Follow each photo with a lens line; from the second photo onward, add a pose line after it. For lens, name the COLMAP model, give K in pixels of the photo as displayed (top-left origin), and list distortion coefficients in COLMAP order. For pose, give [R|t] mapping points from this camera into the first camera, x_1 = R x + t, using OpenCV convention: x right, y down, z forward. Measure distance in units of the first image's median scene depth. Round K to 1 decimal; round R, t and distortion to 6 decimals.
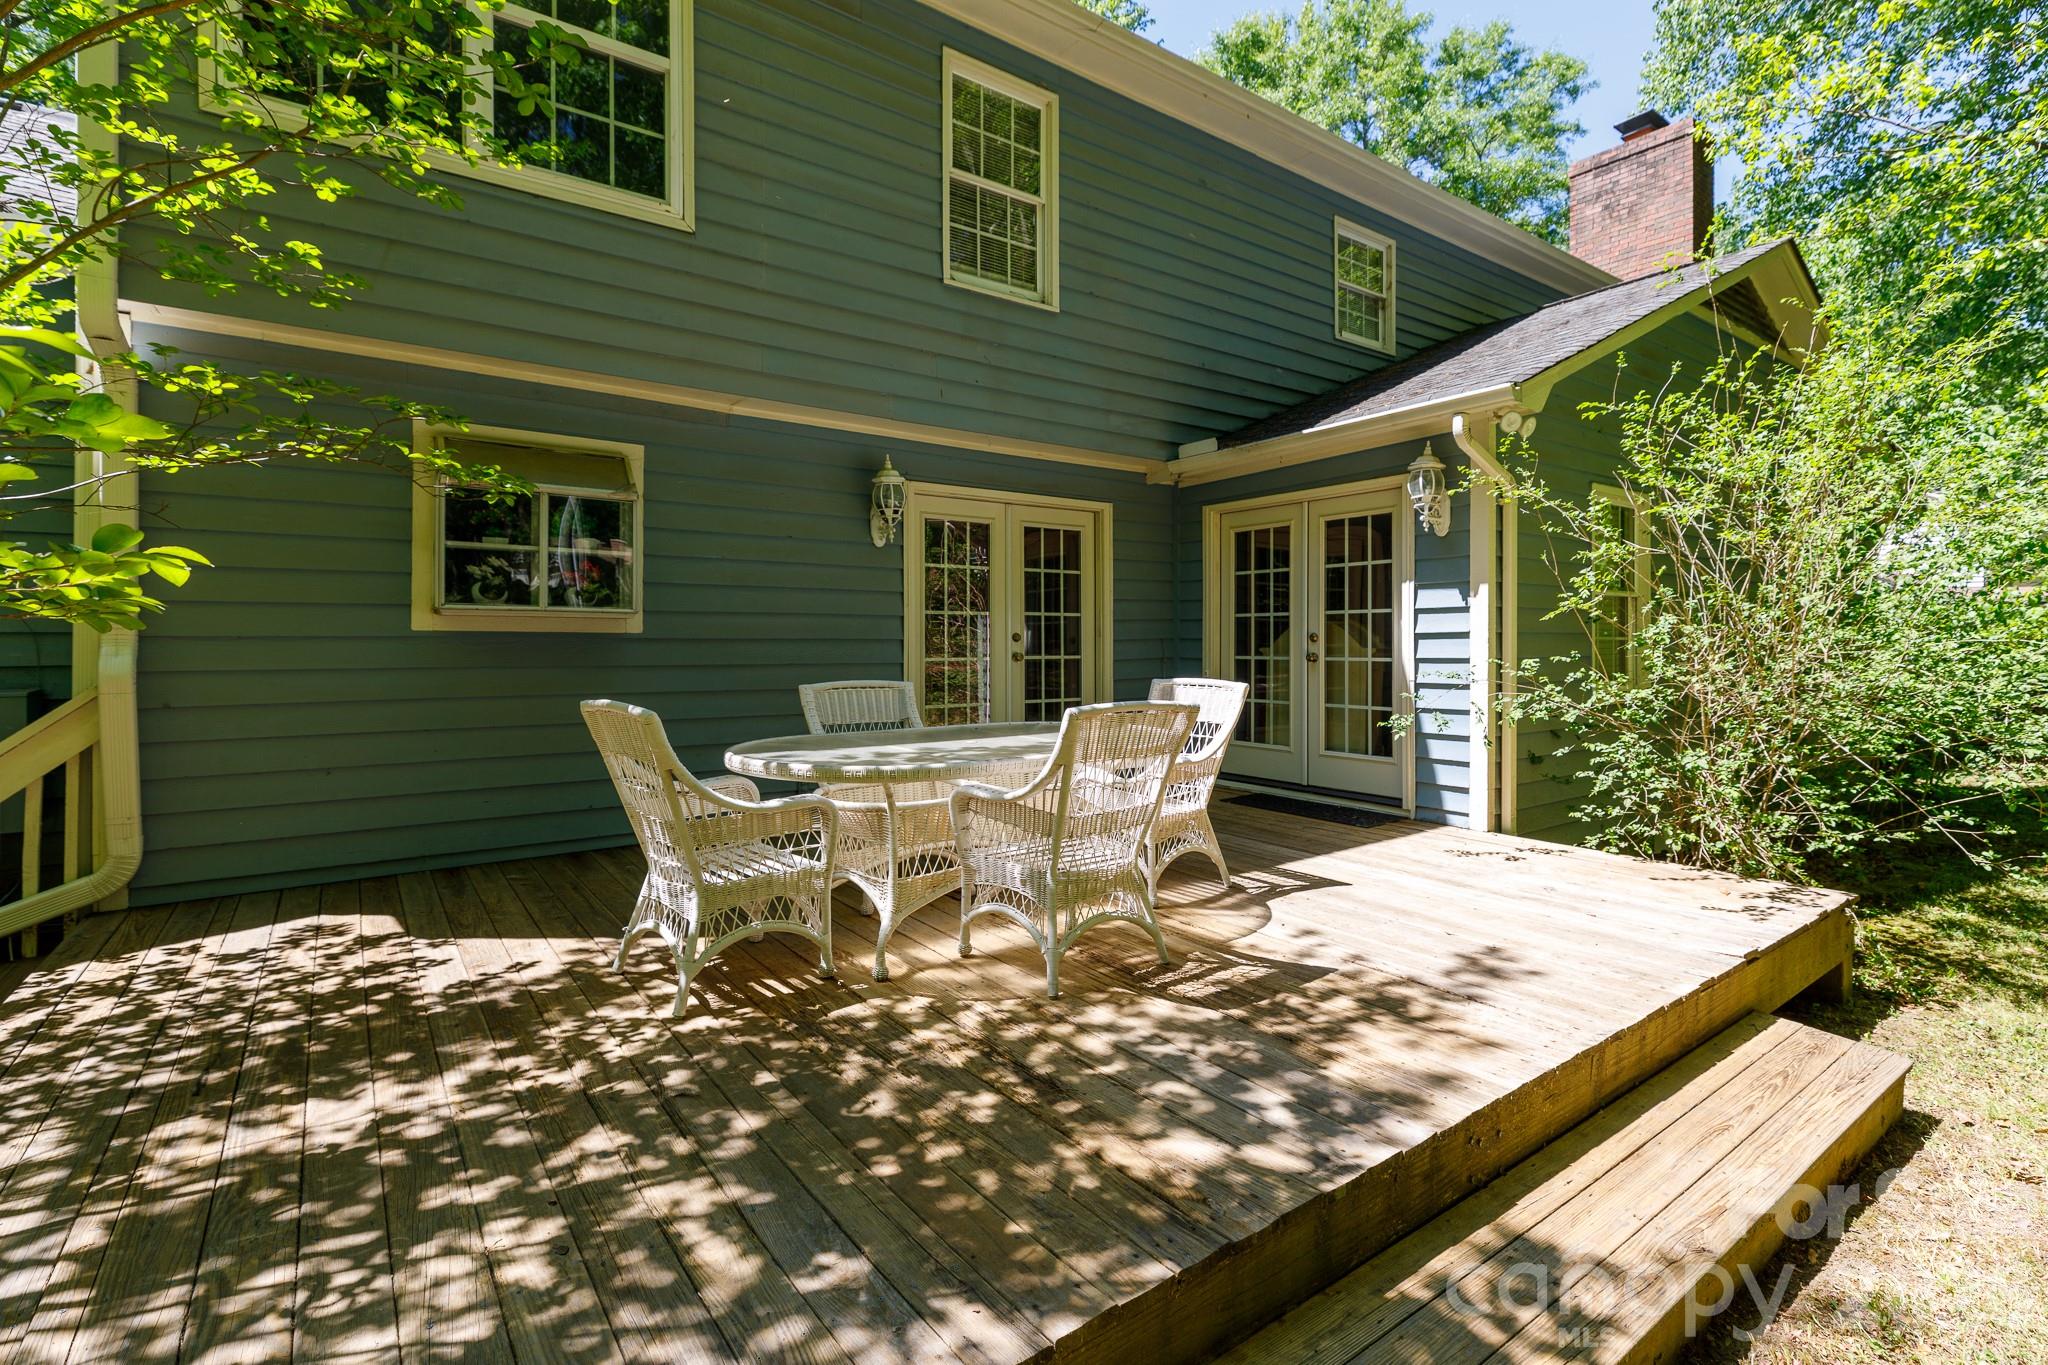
lens RADIAL K [[940.4, 0, 1036.3], [0, 940.4, 643.6], [0, 0, 1]] dist [0.009543, -0.000084]
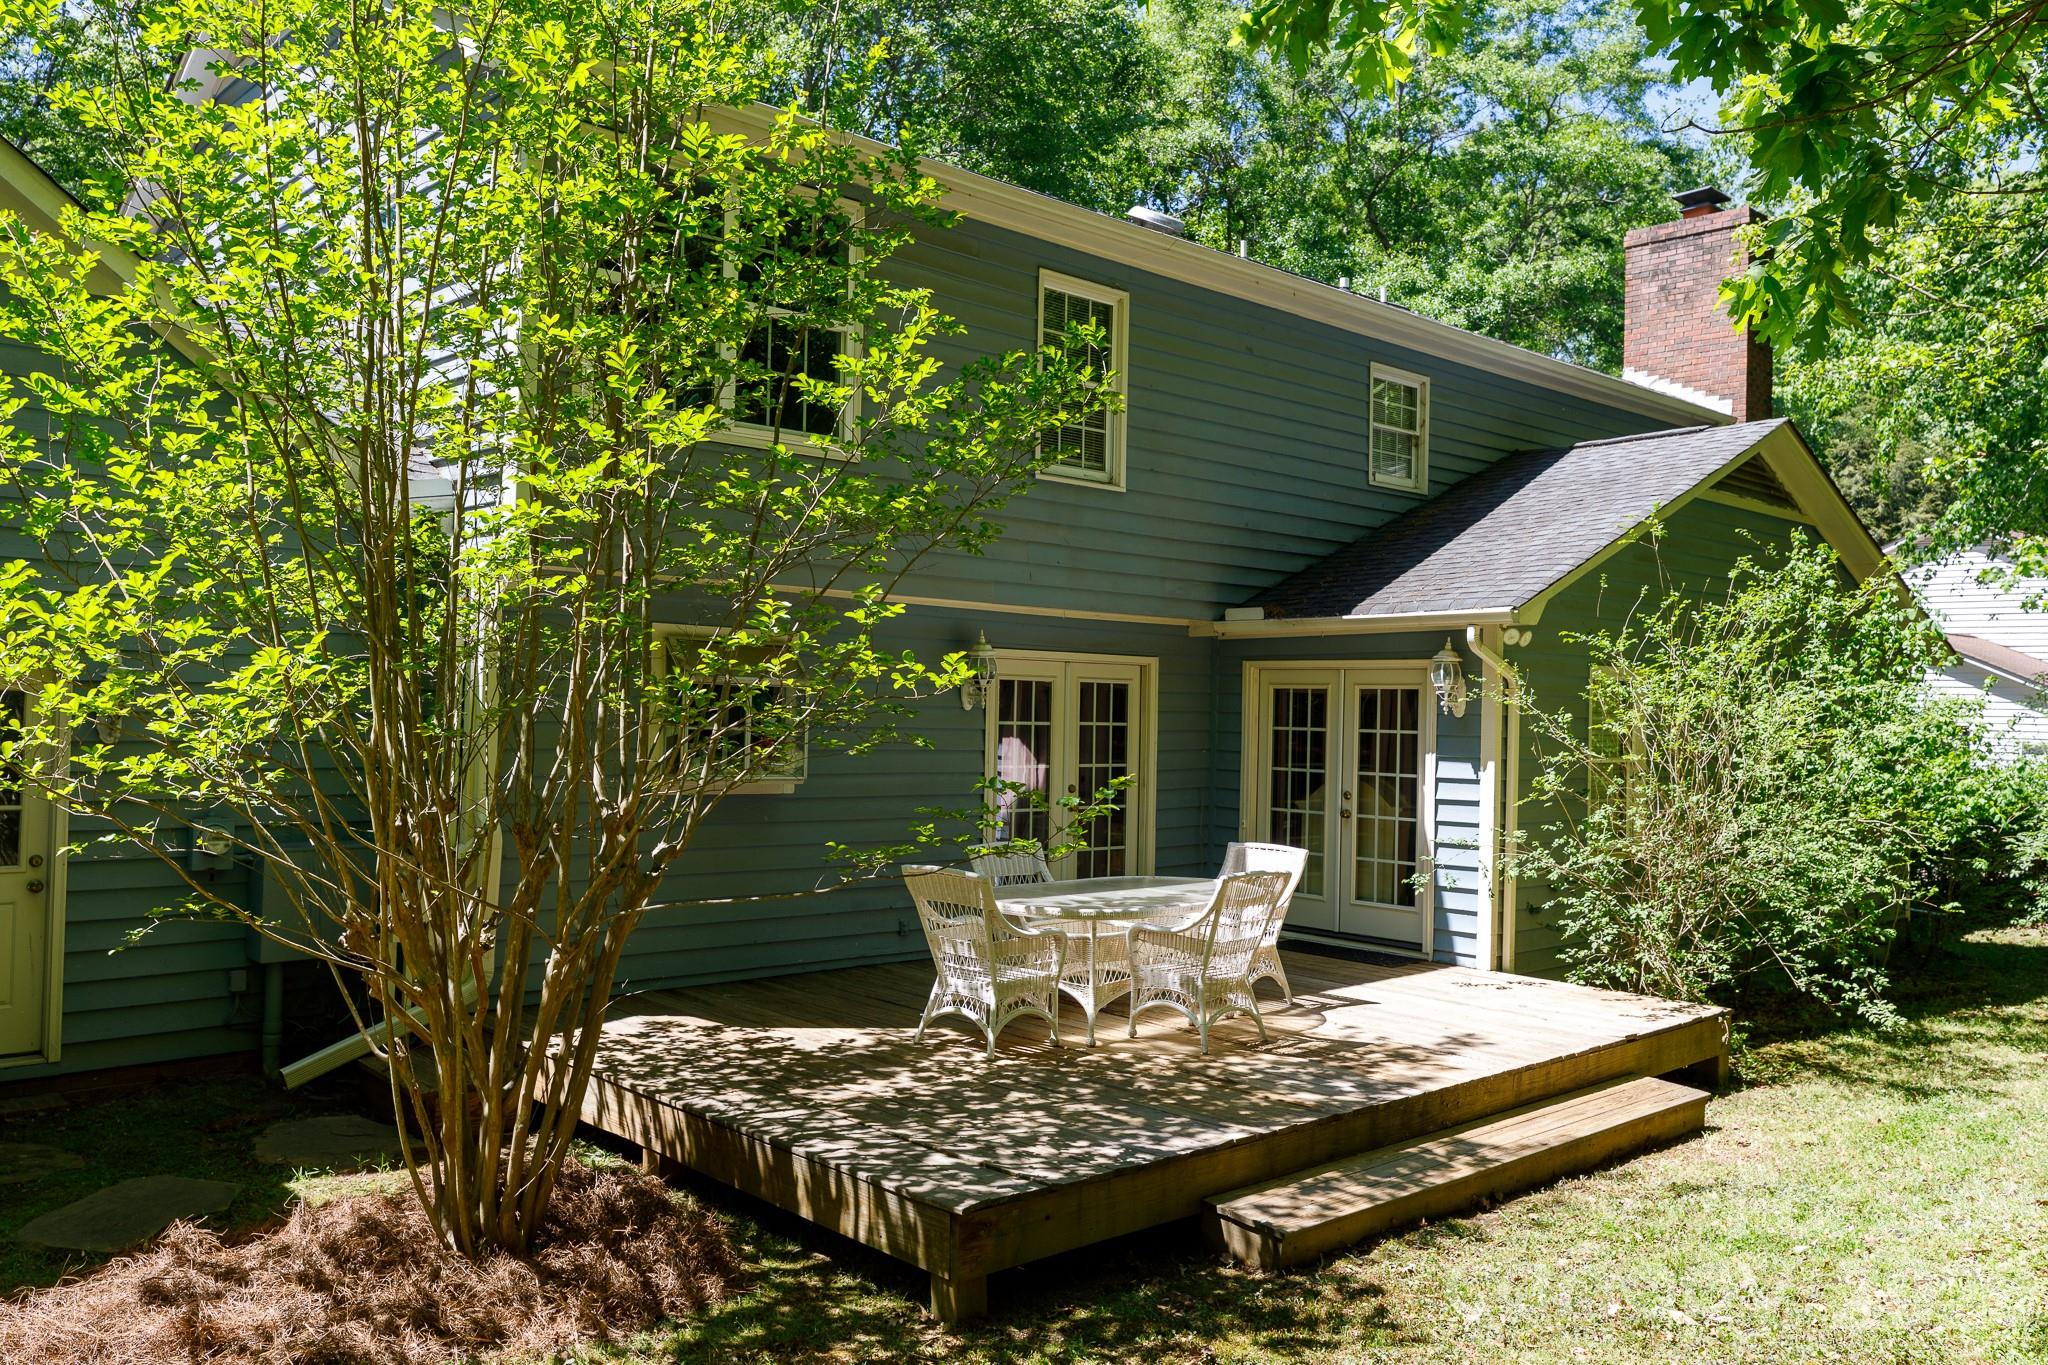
lens RADIAL K [[1603.7, 0, 1024.0], [0, 1603.7, 682.5], [0, 0, 1]] dist [-0.003126, 0.001542]
pose [[0.993418, 0.025617, 0.111644, -0.333618], [-0.023857, 0.999570, -0.017076, -0.112921], [-0.112033, 0.014300, 0.993602, -0.931194]]
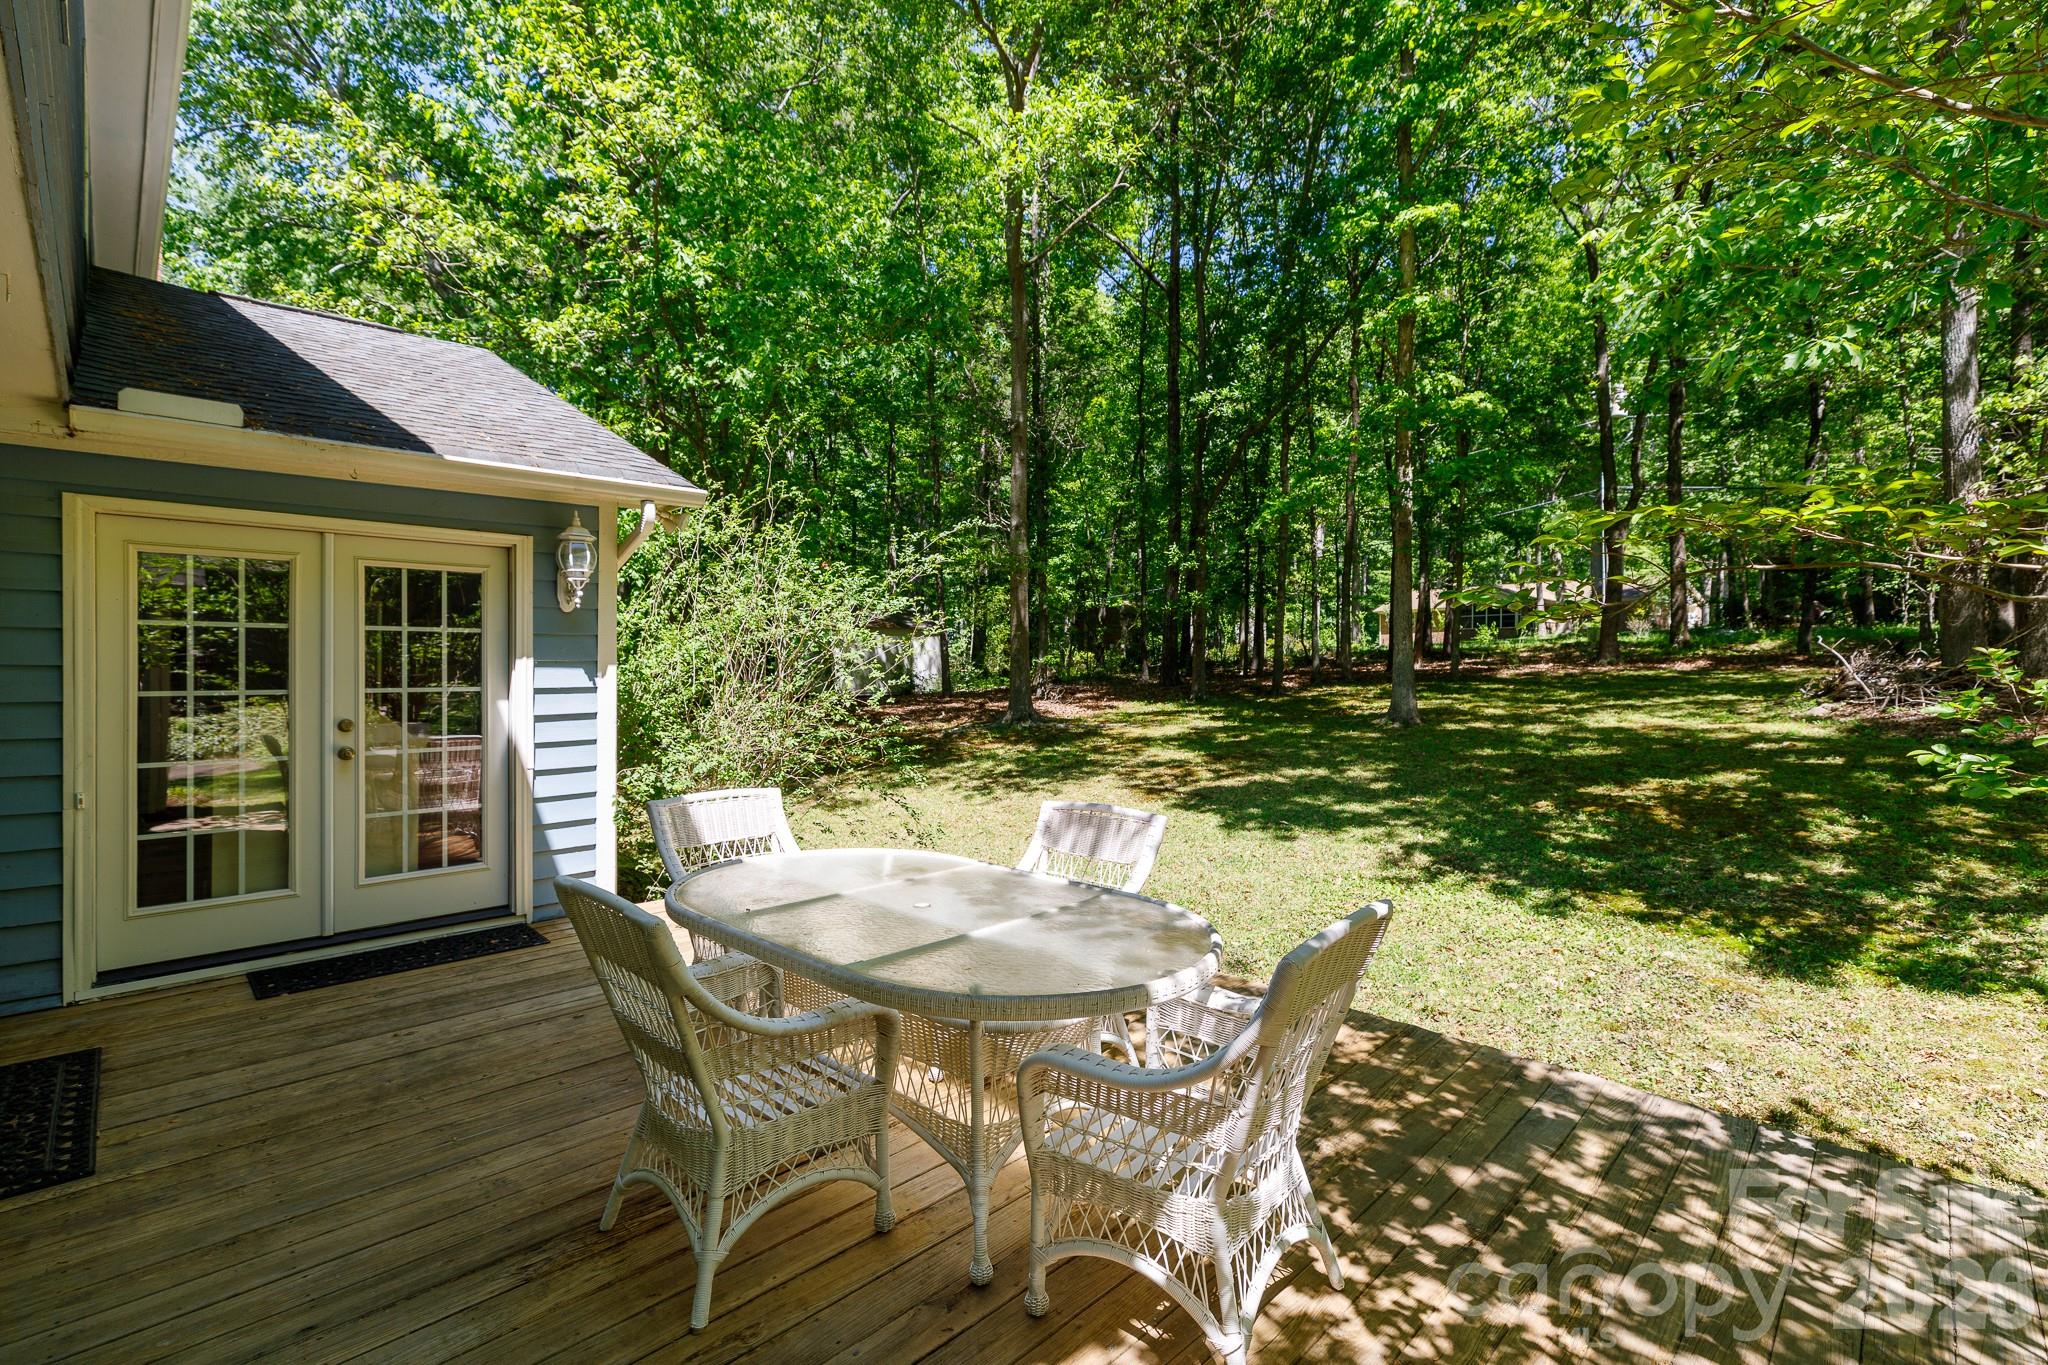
lens RADIAL K [[910.1, 0, 1024.0], [0, 910.1, 682.5], [0, 0, 1]] dist [-0.009325, -0.000079]
pose [[-0.148564, -0.010045, 0.988852, -0.549146], [-0.000967, 0.999949, 0.010013, -0.054019], [-0.988902, 0.000531, -0.148566, 0.700878]]
